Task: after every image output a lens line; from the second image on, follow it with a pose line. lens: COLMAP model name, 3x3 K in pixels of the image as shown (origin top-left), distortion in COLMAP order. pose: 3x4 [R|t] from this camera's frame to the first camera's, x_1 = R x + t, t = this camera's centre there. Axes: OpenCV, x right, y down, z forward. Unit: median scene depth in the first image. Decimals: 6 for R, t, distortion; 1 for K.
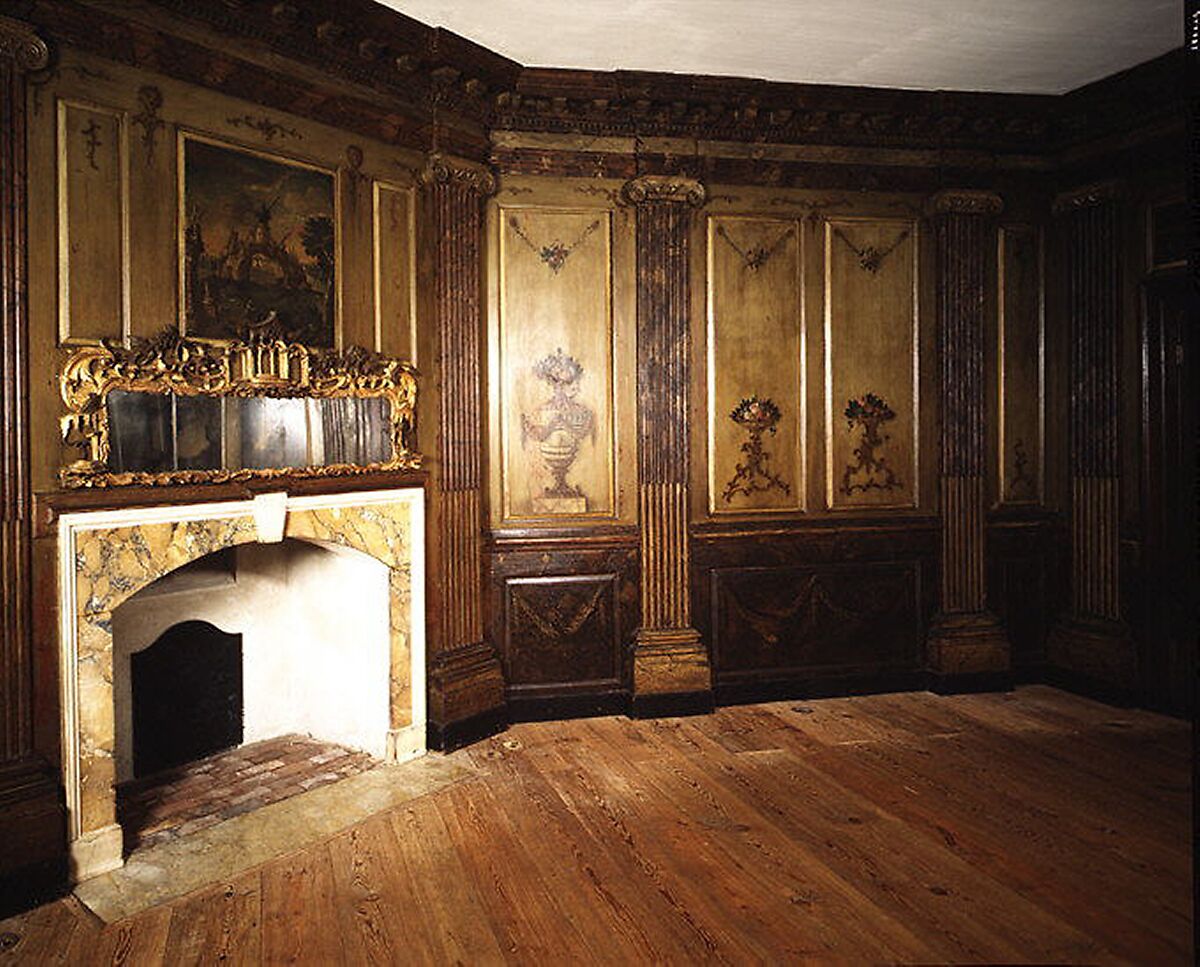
lens RADIAL K [[849.3, 0, 435.0], [0, 849.3, 447.9], [0, 0, 1]] dist [0.002797, -0.004257]
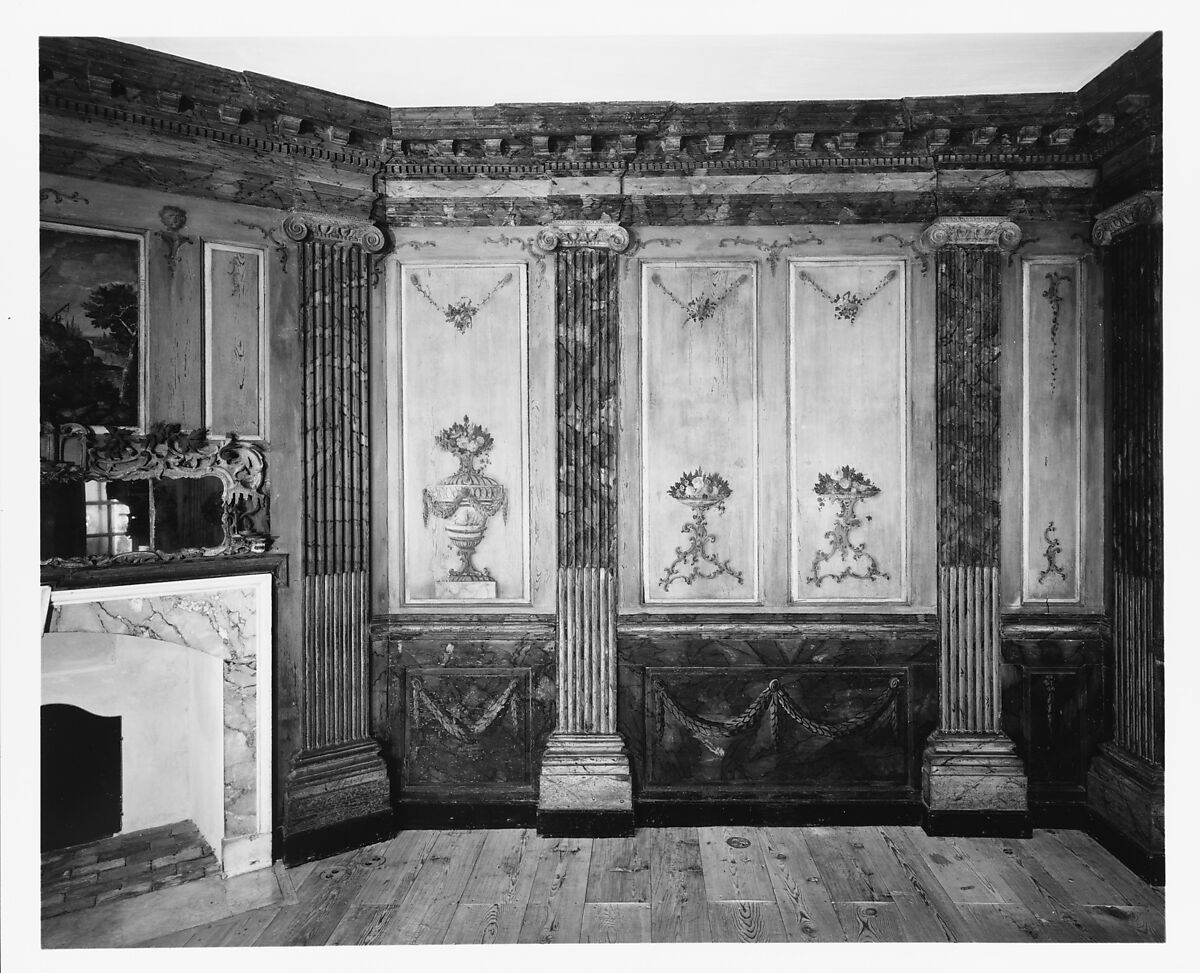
lens RADIAL K [[795.1, 0, 635.7], [0, 795.1, 467.0], [0, 0, 1]] dist [0.032189, -0.015792]
pose [[0.983189, 0.008498, -0.182392, 0.477188], [-0.009341, 0.999949, -0.003759, -0.061511], [0.182351, 0.005399, 0.983219, 0.196826]]
